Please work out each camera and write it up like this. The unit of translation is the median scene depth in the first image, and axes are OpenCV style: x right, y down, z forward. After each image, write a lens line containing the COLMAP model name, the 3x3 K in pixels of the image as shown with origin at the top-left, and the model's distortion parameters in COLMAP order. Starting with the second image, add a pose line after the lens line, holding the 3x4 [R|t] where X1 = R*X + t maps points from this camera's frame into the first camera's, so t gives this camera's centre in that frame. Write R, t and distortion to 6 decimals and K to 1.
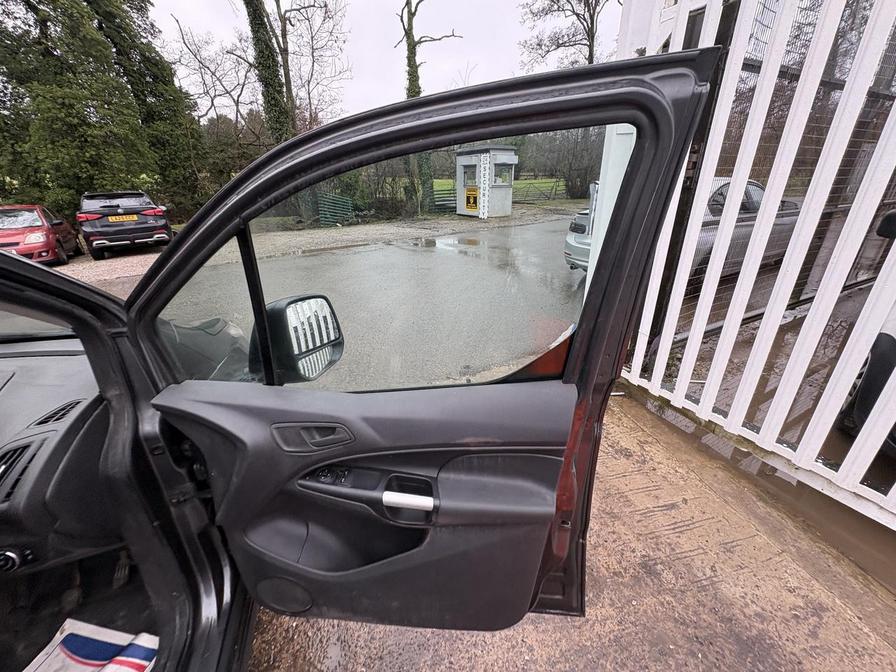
lens RADIAL K [[353.5, 0, 447.4], [0, 353.5, 340.5], [0, 0, 1]] dist [0.000796, 0.000433]
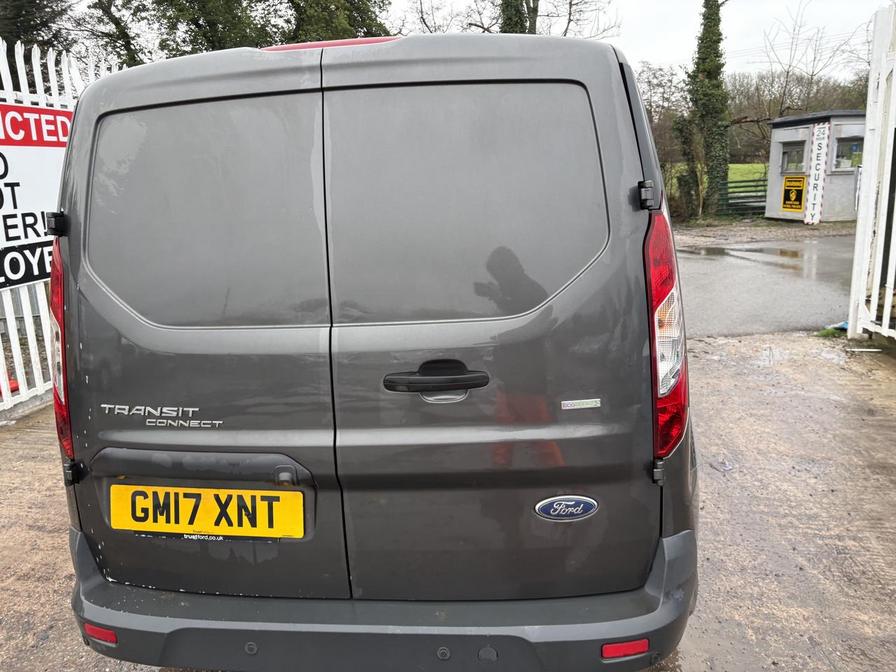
lens RADIAL K [[661.3, 0, 456.6], [0, 661.3, 332.1], [0, 0, 1]] dist [0.042349, -0.038026]
pose [[0.910530, 0.081662, -0.405298, 0.025603], [-0.154352, 0.976563, -0.149998, 0.092890], [0.383550, 0.199136, 0.901795, -0.207539]]
